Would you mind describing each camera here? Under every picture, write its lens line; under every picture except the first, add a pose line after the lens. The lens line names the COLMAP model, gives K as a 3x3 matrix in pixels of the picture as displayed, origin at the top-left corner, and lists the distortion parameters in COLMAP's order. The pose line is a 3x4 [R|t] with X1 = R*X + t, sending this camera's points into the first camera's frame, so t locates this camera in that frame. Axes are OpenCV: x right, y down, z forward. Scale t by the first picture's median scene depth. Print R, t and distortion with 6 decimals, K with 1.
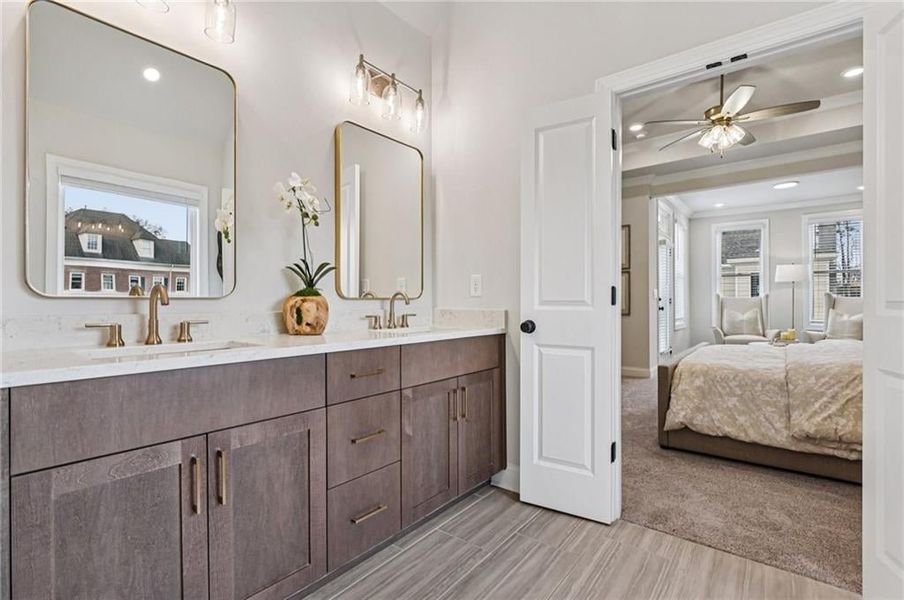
lens RADIAL K [[421.4, 0, 456.4], [0, 421.4, 298.0], [0, 0, 1]] dist [0.010094, -0.000963]
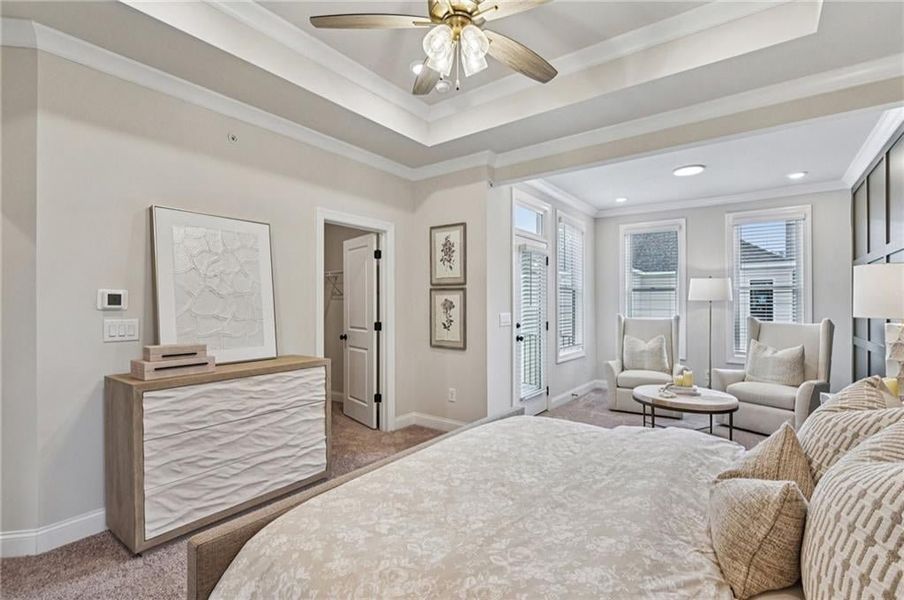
lens RADIAL K [[421.4, 0, 449.9], [0, 421.4, 299.7], [0, 0, 1]] dist [0.010094, -0.000963]
pose [[0.999907, 0.005247, 0.012590, 0.315316], [-0.005198, 0.999979, -0.003914, -0.034230], [-0.012610, 0.003848, 0.999913, 0.244960]]
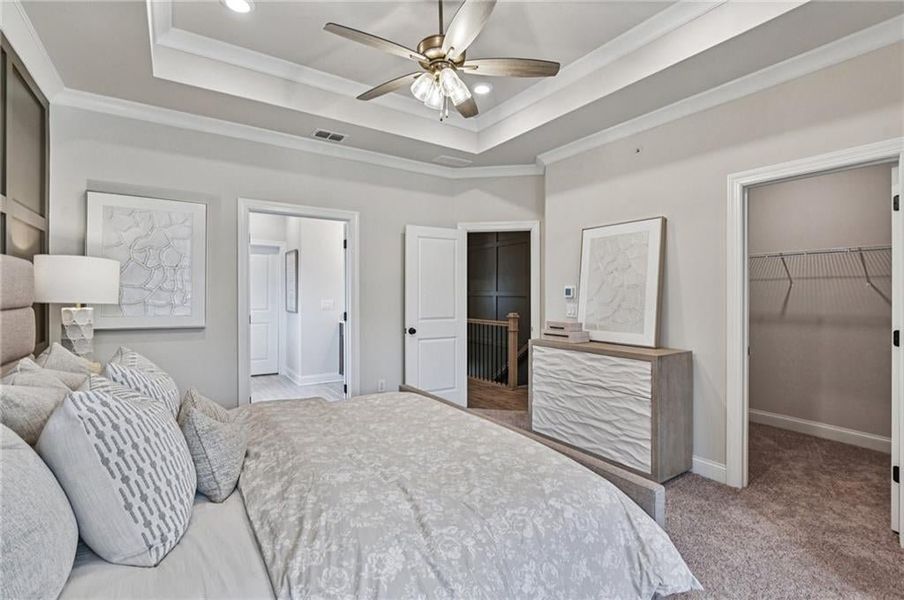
lens RADIAL K [[421.4, 0, 454.0], [0, 421.4, 294.9], [0, 0, 1]] dist [0.010094, -0.000963]
pose [[-0.328566, 0.002726, -0.944477, 1.105432], [0.003051, 0.999994, 0.001825, -0.028531], [0.944476, -0.002282, -0.328572, 1.212761]]
